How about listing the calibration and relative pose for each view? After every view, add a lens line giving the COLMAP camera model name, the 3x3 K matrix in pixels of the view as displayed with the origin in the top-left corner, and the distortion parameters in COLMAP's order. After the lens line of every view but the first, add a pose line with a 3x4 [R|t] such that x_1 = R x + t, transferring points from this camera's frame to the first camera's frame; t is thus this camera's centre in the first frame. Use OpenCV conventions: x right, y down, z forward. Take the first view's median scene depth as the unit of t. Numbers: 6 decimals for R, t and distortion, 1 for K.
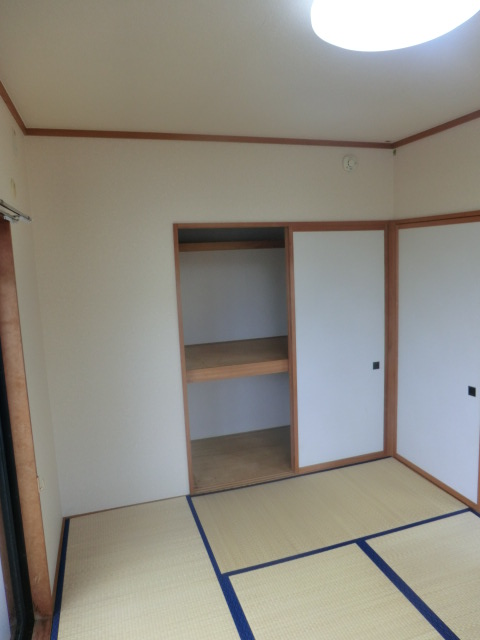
lens RADIAL K [[457.3, 0, 240.0], [0, 457.3, 320.0], [0, 0, 1]] dist [-0.058874, -0.000973]
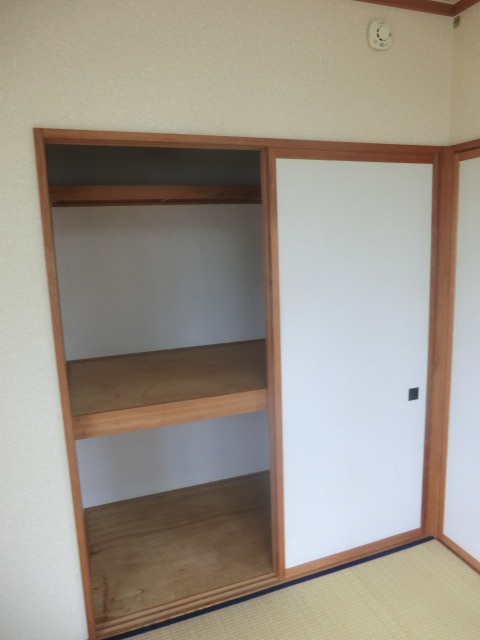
lens RADIAL K [[466.6, 0, 240.0], [0, 466.6, 320.0], [0, 0, 1]] dist [-0.011453, -0.000979]
pose [[0.998820, -0.003719, 0.048432, 0.042789], [0.001869, 0.999269, 0.038190, -0.021774], [-0.048538, -0.038054, 0.998096, 0.412381]]
